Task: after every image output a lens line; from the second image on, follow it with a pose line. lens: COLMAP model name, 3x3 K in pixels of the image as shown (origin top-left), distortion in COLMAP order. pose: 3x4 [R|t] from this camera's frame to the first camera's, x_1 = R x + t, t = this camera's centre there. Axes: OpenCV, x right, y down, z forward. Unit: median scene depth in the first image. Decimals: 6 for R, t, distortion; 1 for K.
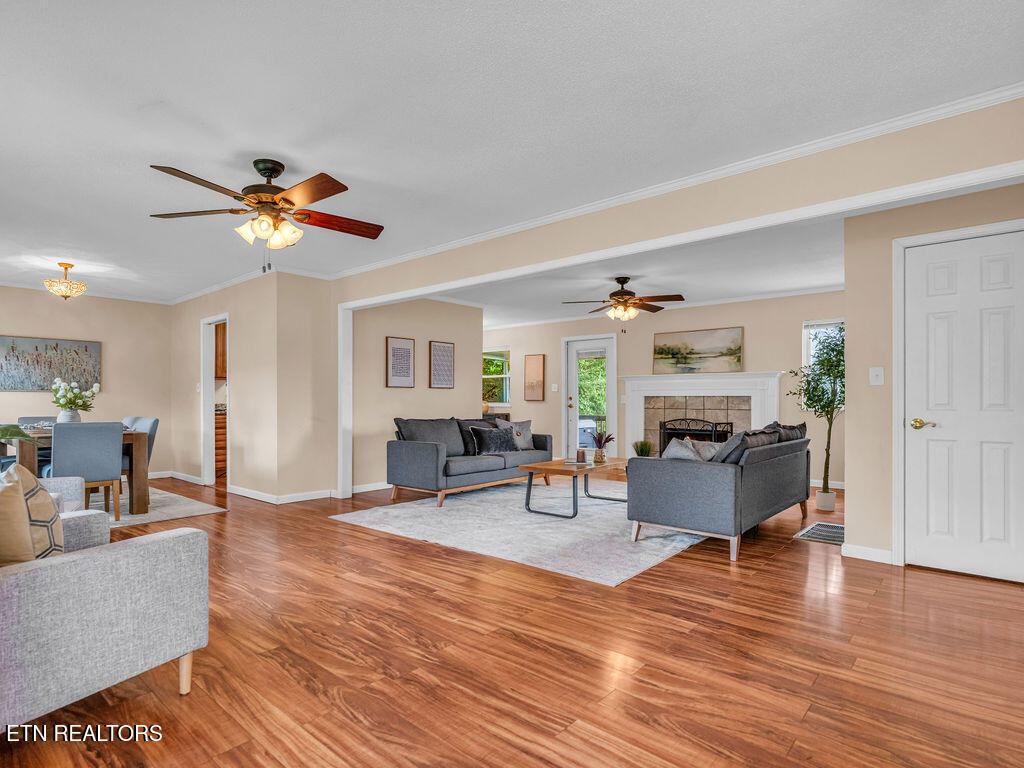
lens RADIAL K [[535.5, 0, 515.0], [0, 535.5, 403.2], [0, 0, 1]] dist [-0.000023, 0.001872]
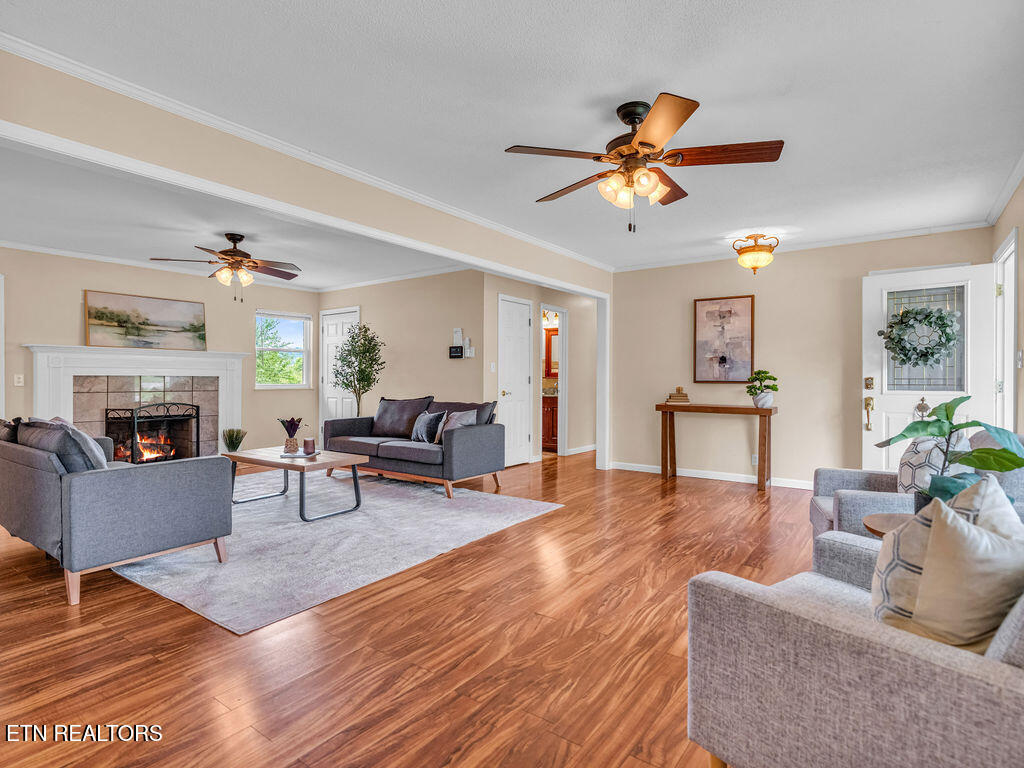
lens RADIAL K [[531.9, 0, 503.4], [0, 531.9, 389.3], [0, 0, 1]] dist [-0.006281, -0.000330]
pose [[-0.052300, -0.020282, 0.998425, -0.570692], [0.005776, 0.999771, 0.020612, -0.007246], [-0.998615, 0.006845, -0.052171, 0.550804]]
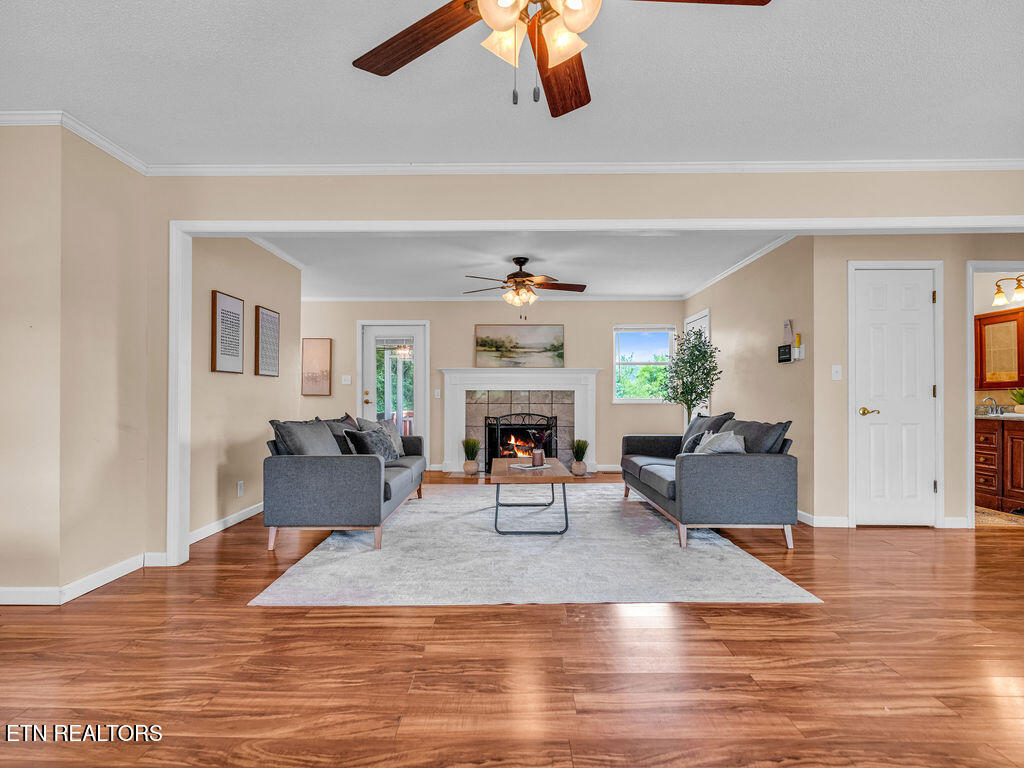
lens RADIAL K [[525.9, 0, 503.7], [0, 525.9, 396.1], [0, 0, 1]] dist [-0.003859, 0.000394]
pose [[0.775678, 0.001131, 0.631128, -0.334938], [0.004016, 0.999969, -0.006729, 0.003769], [-0.631116, 0.007754, 0.775650, 0.290849]]
